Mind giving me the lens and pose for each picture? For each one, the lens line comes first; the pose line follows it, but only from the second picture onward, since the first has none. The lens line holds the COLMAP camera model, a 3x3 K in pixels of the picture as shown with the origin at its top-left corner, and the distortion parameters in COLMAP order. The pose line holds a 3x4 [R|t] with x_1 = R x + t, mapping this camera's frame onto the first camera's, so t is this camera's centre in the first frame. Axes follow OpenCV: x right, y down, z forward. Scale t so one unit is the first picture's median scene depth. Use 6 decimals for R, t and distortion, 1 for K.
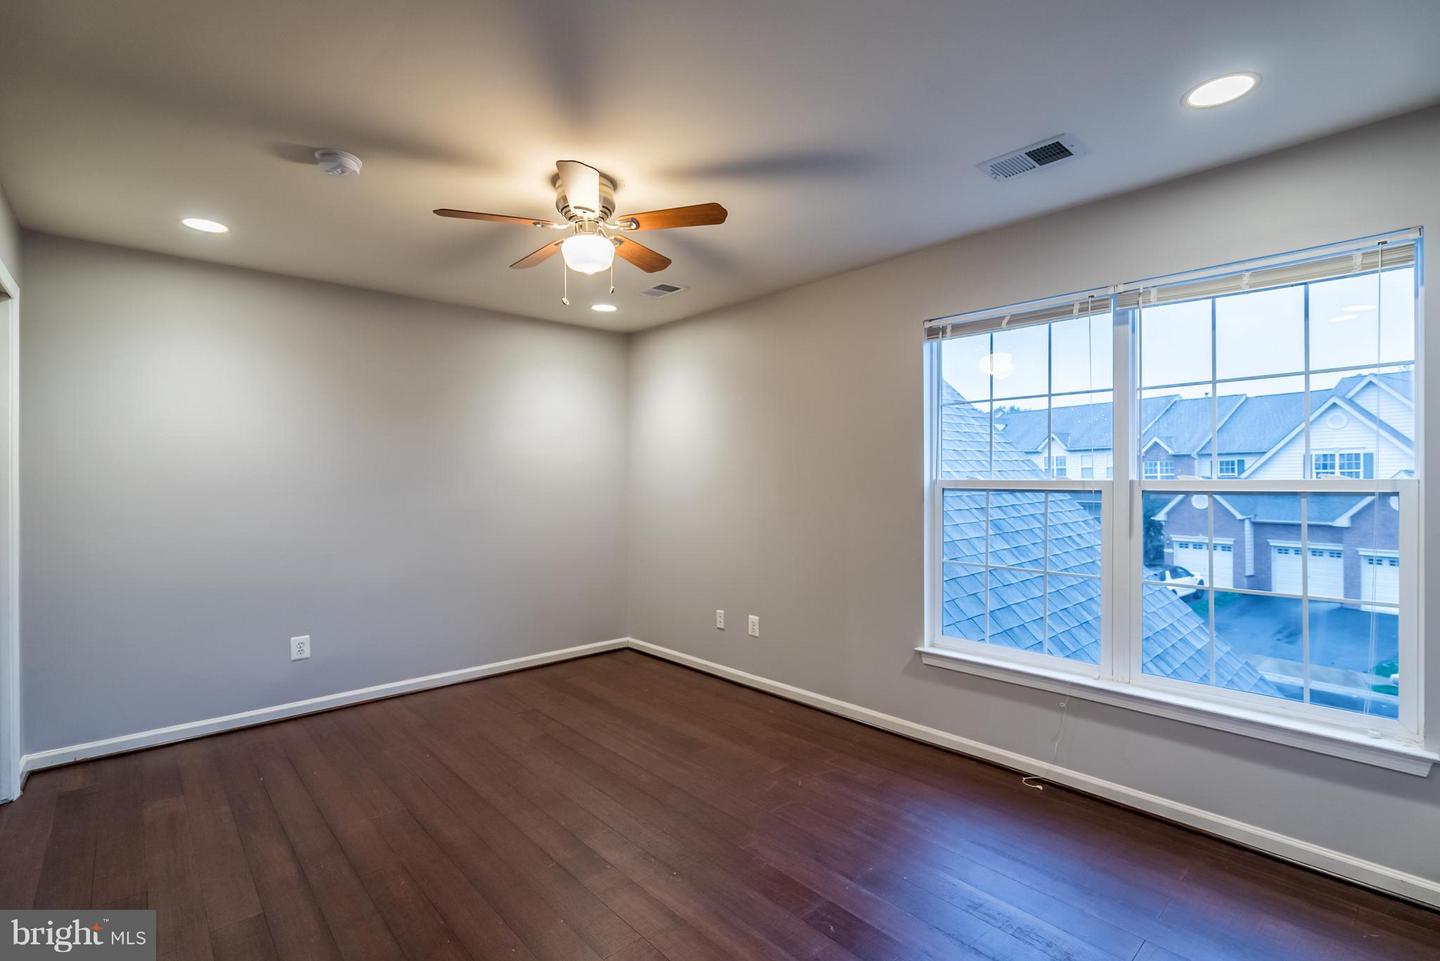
lens RADIAL K [[657.0, 0, 710.8], [0, 657.0, 485.2], [0, 0, 1]] dist [-0.002507, -0.000388]
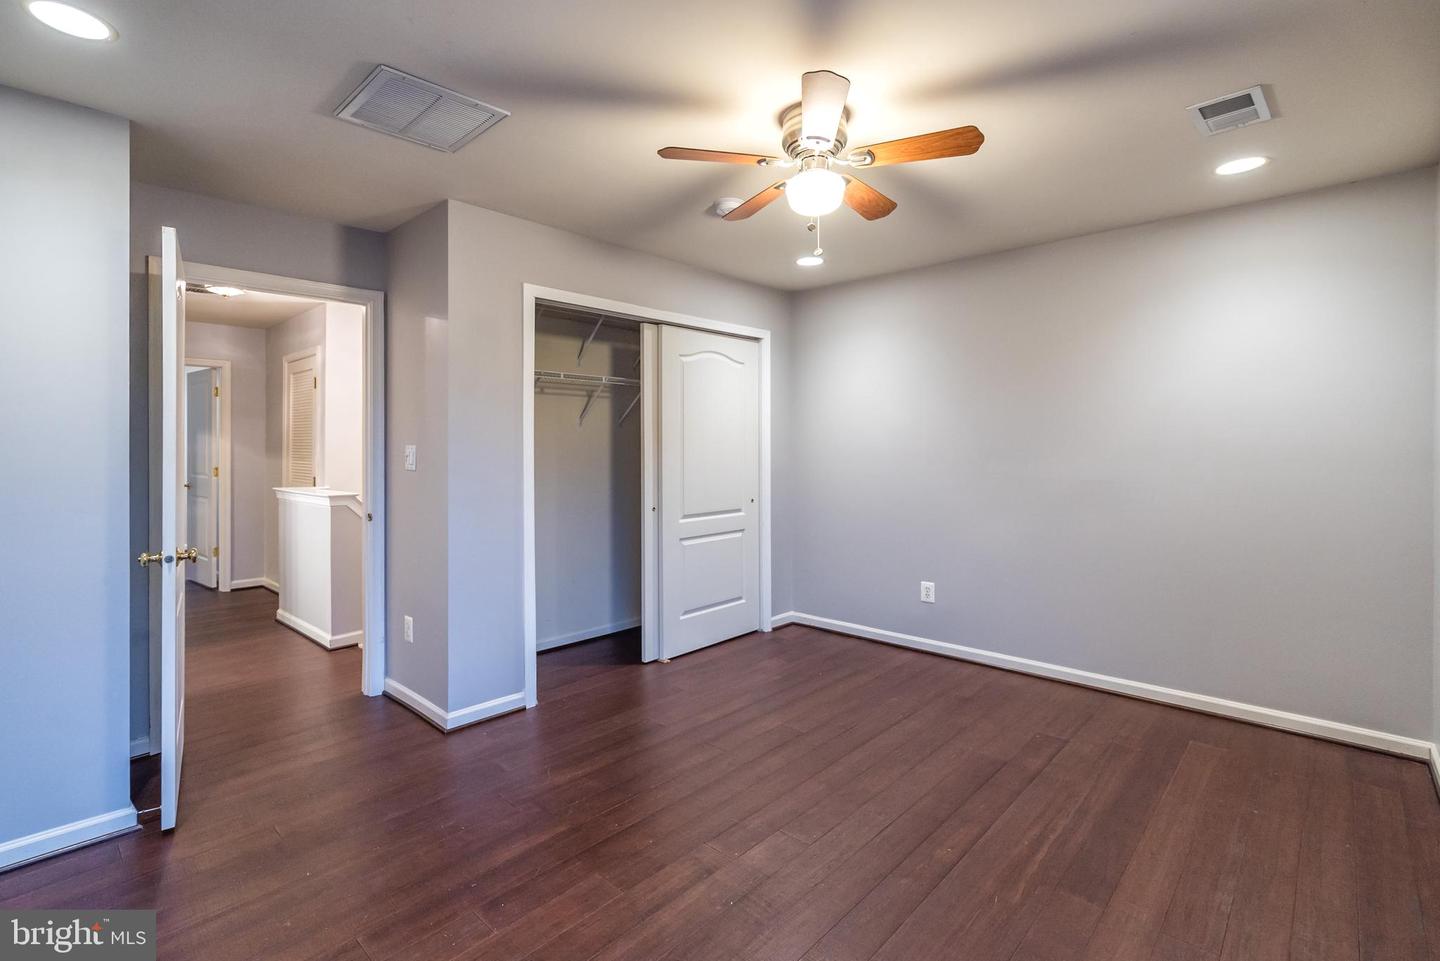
lens RADIAL K [[657.0, 0, 714.9], [0, 657.0, 445.0], [0, 0, 1]] dist [-0.002507, -0.000388]
pose [[0.090039, -0.009982, -0.995888, 0.490994], [-0.008631, 0.999904, -0.010803, 0.011538], [0.995901, 0.009568, 0.089944, 0.565366]]
